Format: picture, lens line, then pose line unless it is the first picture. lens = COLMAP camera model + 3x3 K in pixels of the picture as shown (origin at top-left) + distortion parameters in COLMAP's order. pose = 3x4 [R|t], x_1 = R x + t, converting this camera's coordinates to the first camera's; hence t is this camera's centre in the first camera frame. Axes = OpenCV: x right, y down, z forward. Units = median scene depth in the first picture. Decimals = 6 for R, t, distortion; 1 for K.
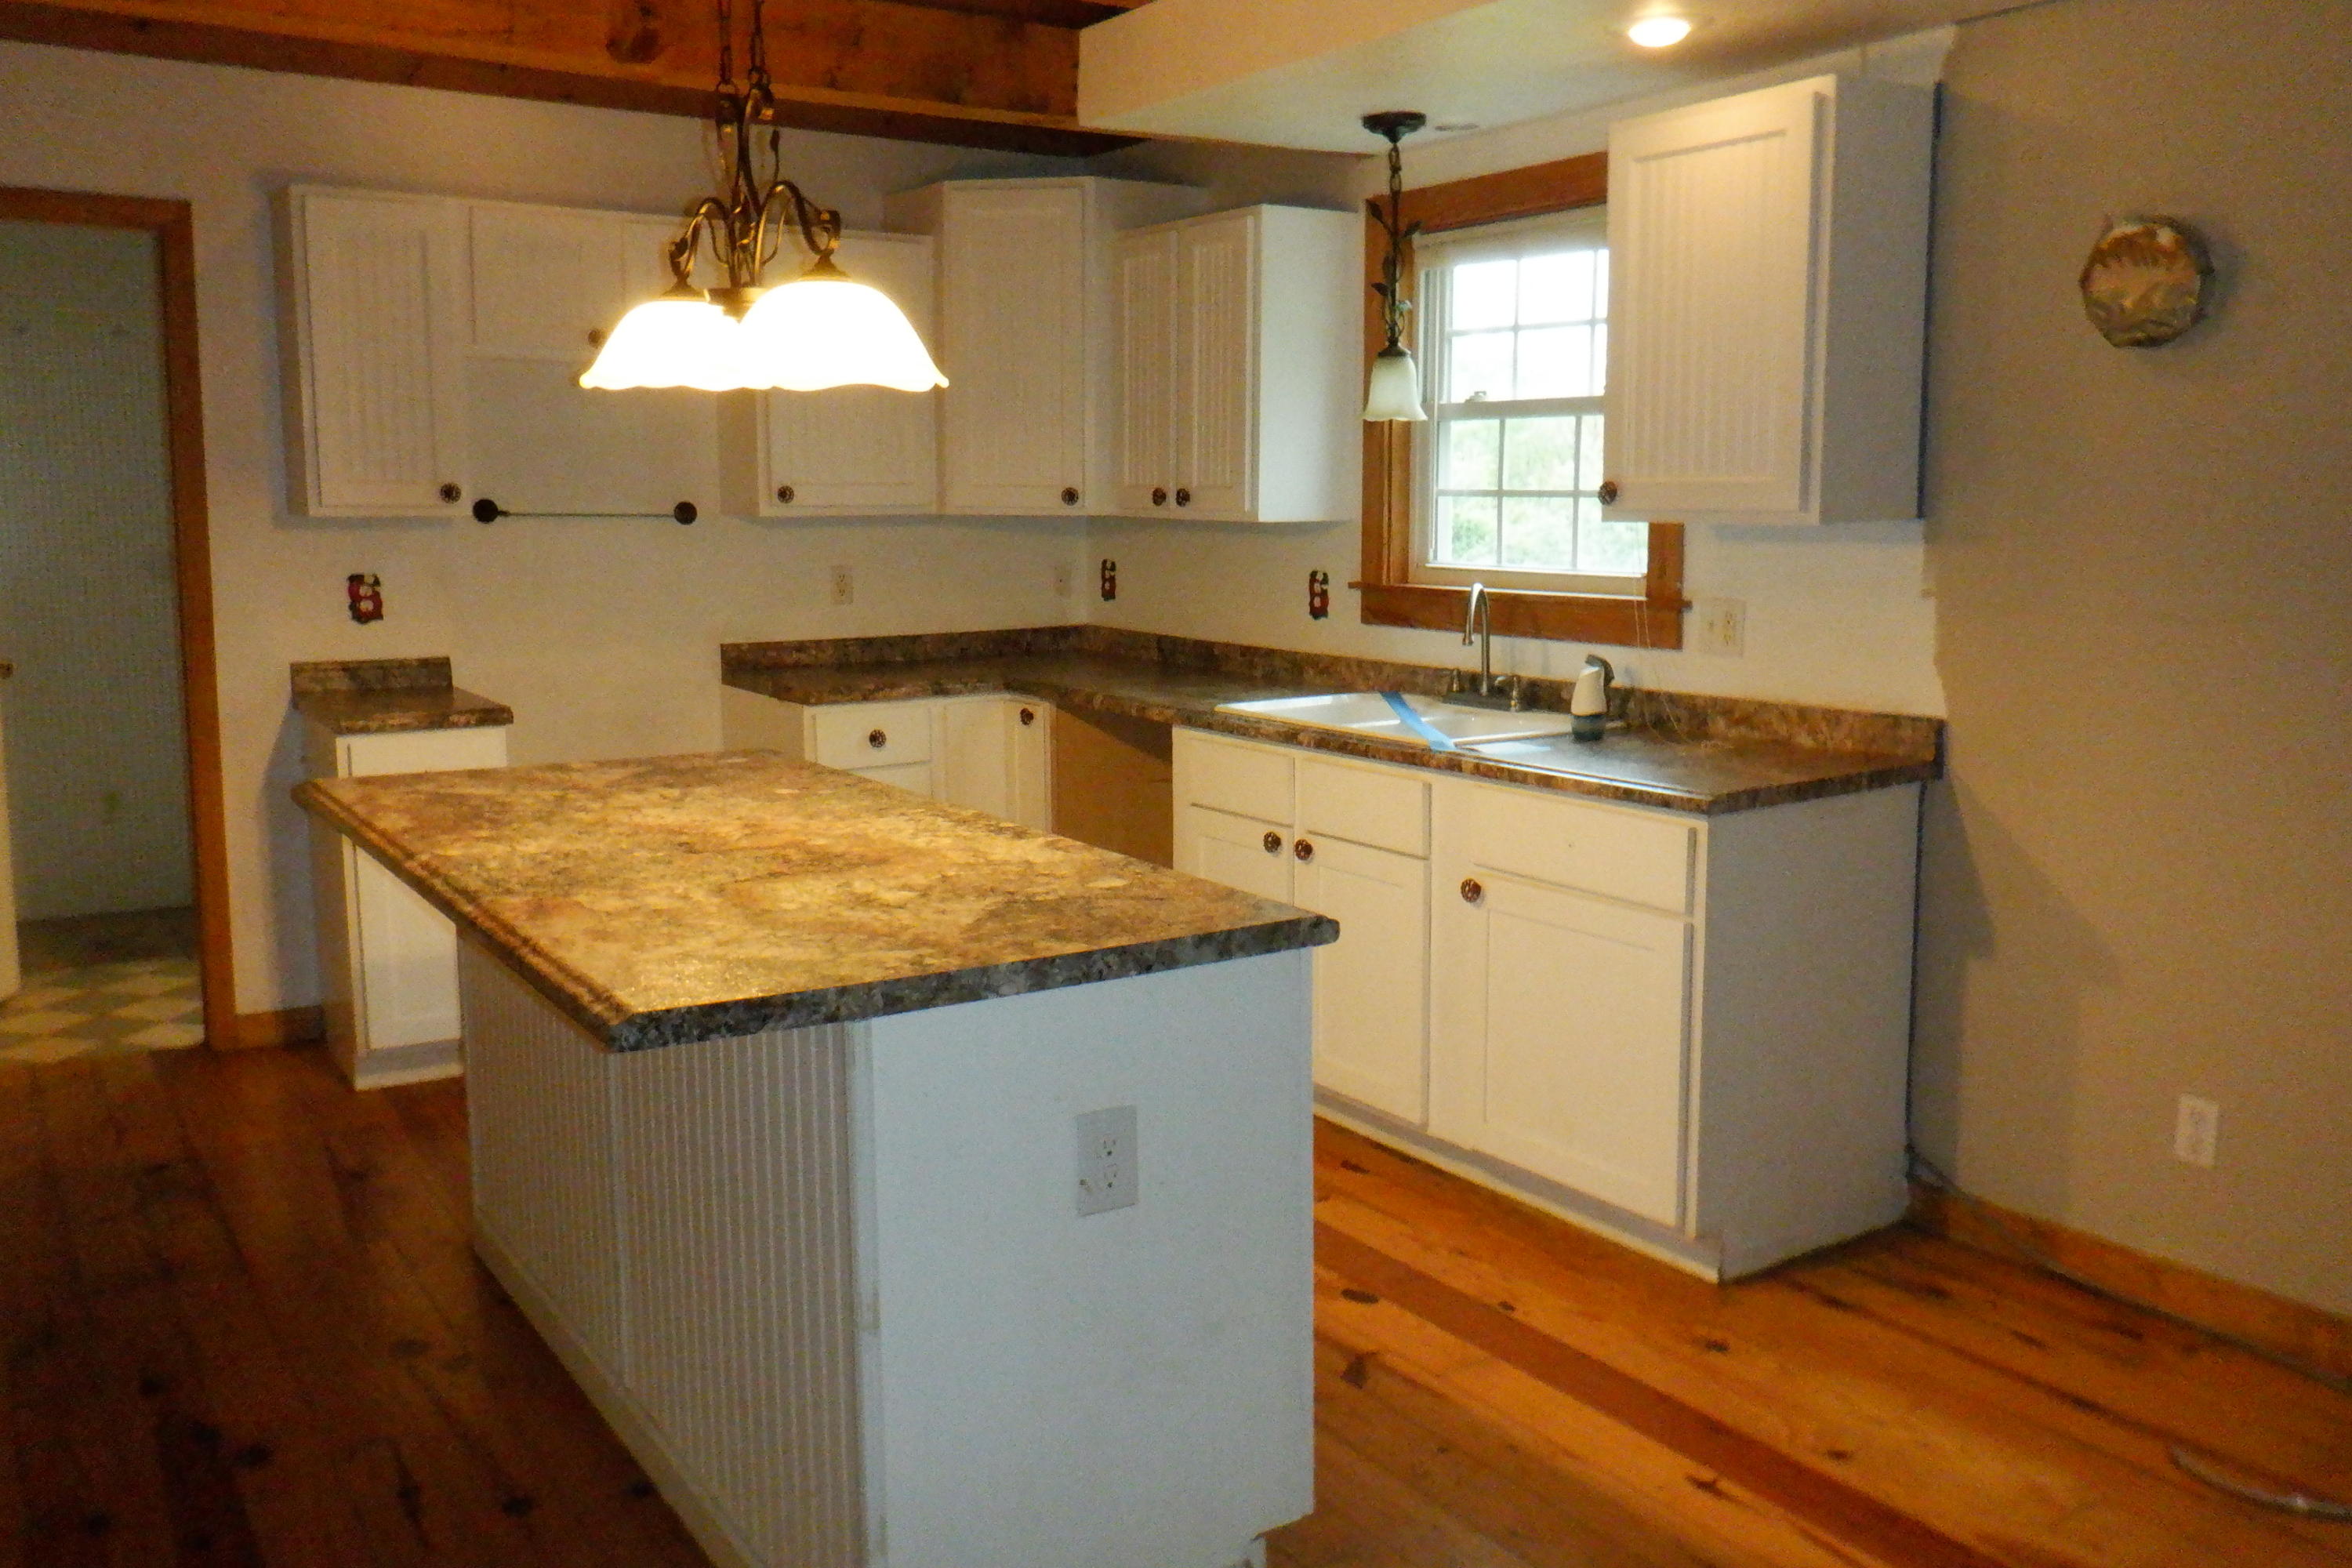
lens RADIAL K [[2008.7, 0, 1176.0], [0, 2008.7, 784.0], [0, 0, 1]] dist [-0.036466, -0.005767]
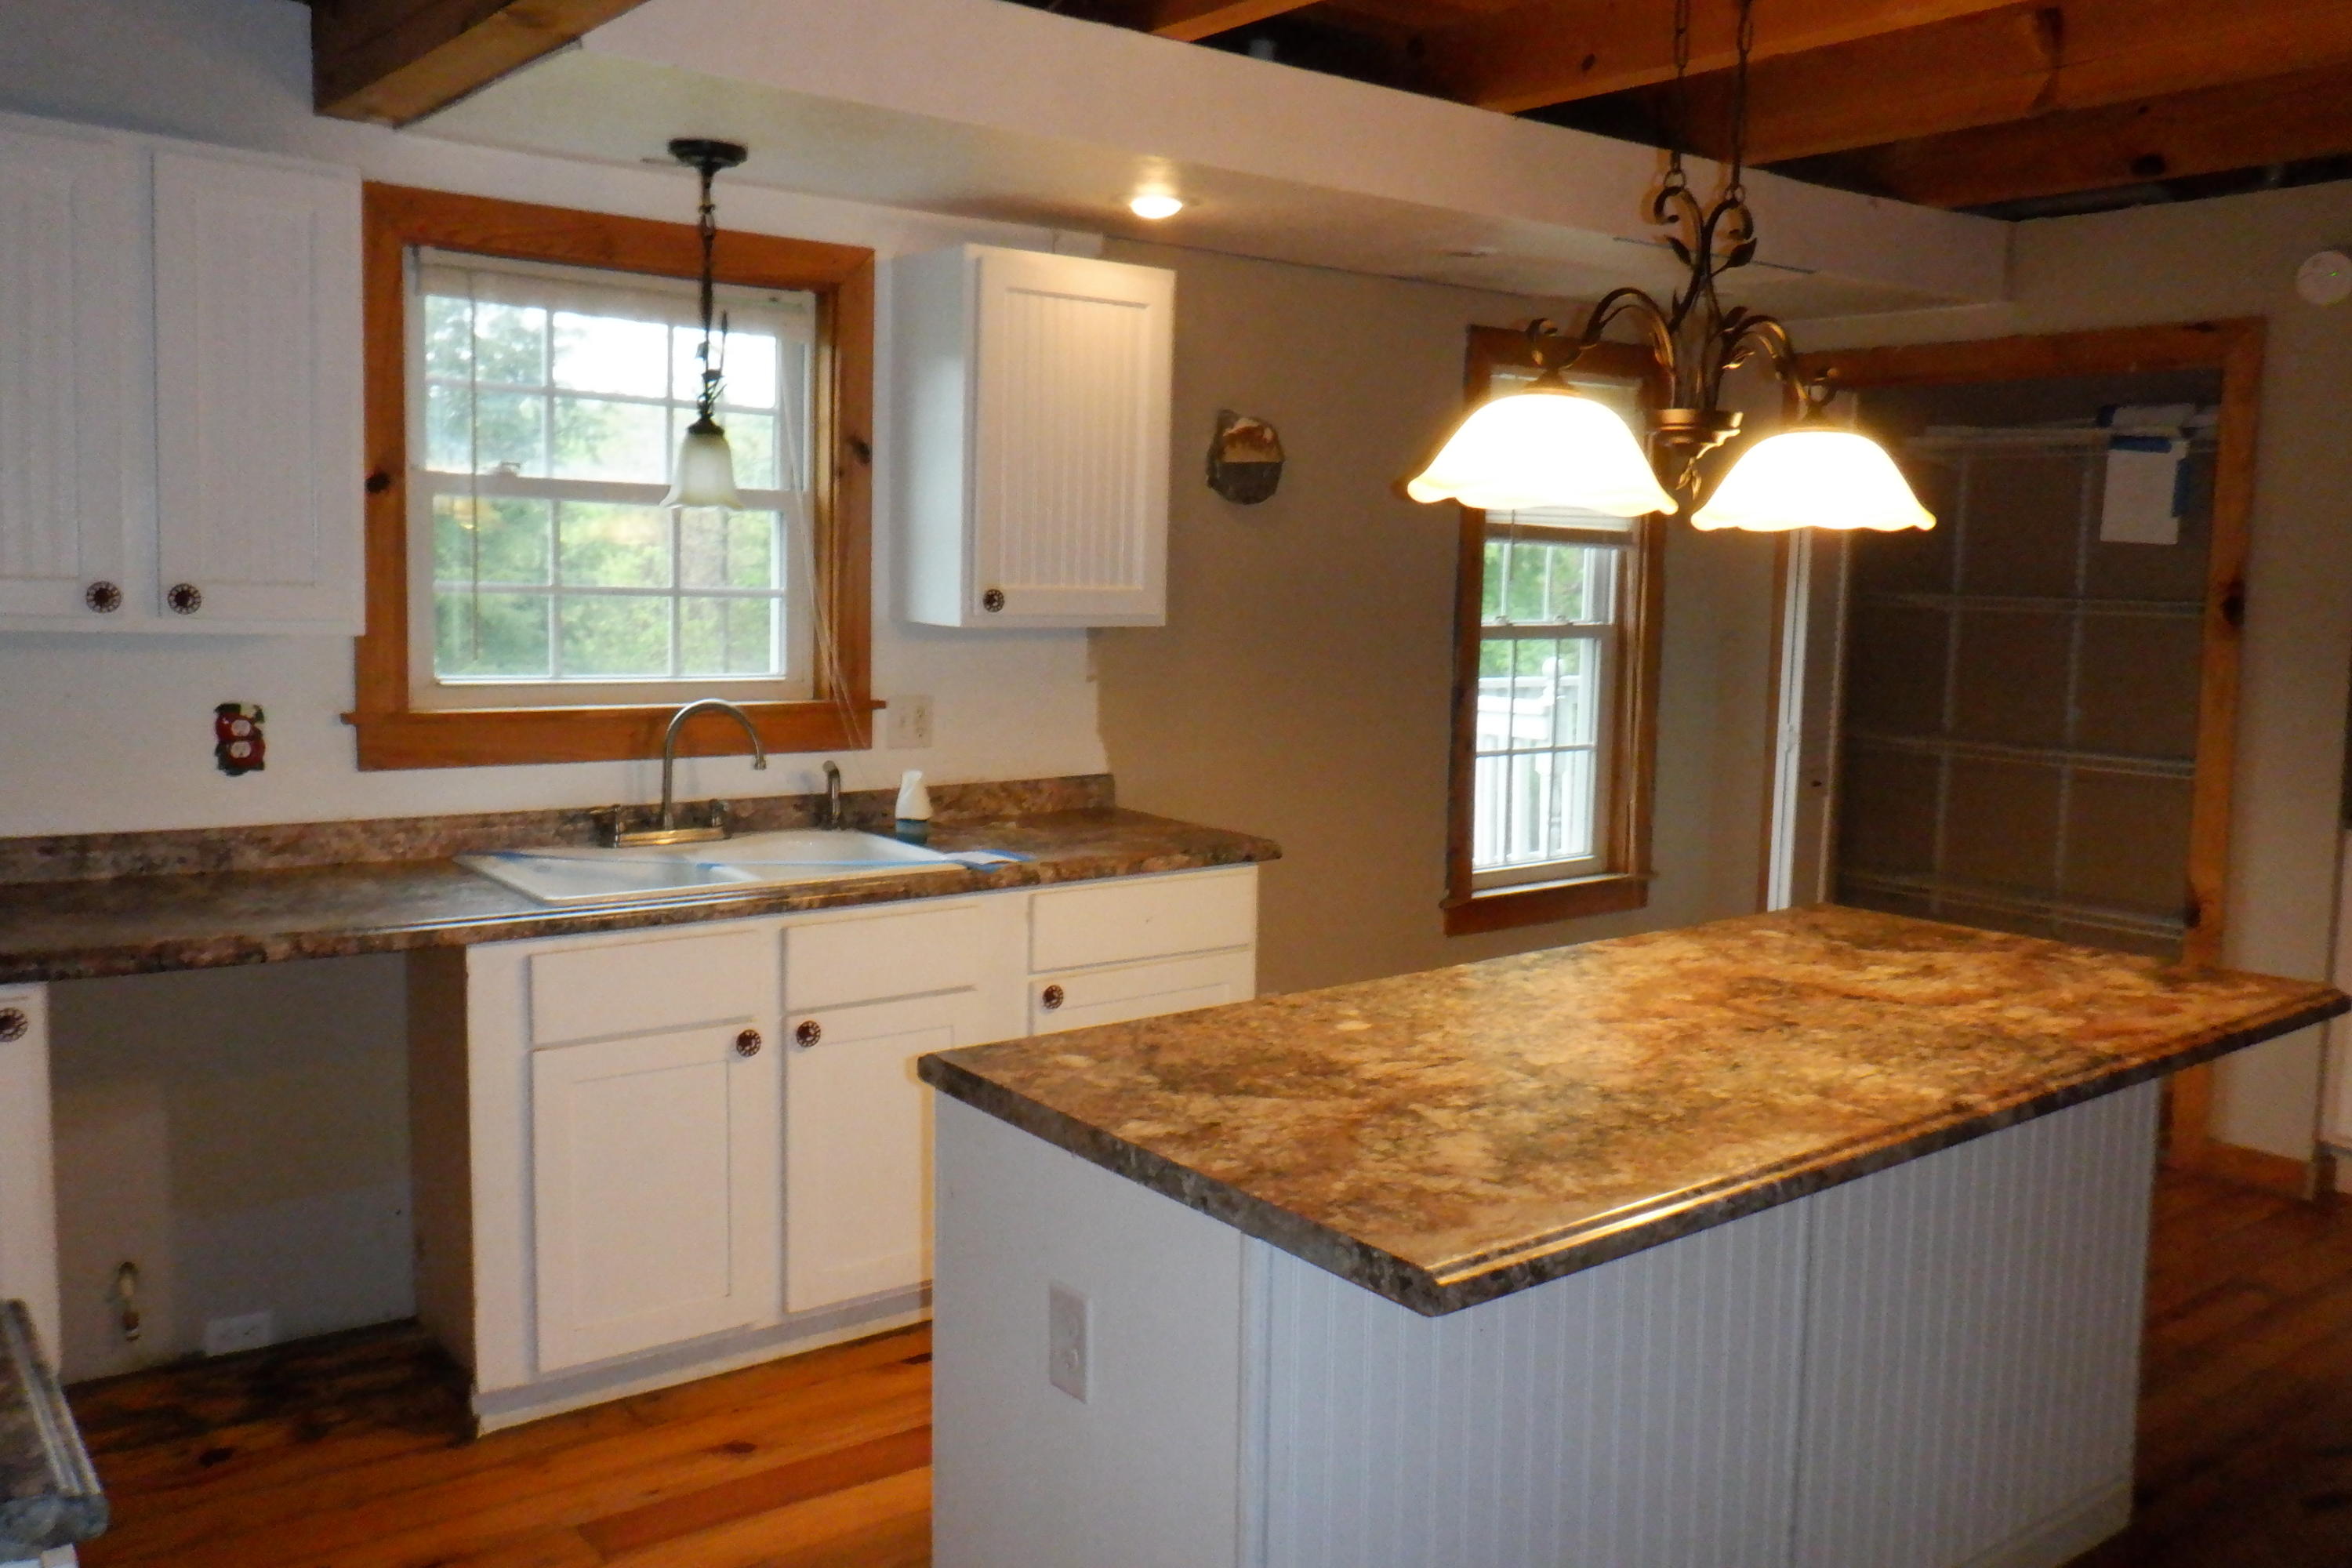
lens RADIAL K [[1917.5, 0, 1177.8], [0, 1917.5, 741.3], [0, 0, 1]] dist [-0.003566, -0.001268]
pose [[-0.093952, -0.085622, 0.991888, -0.730148], [0.120631, 0.987975, 0.096710, -0.145016], [-0.988241, 0.128738, -0.082494, 0.914864]]
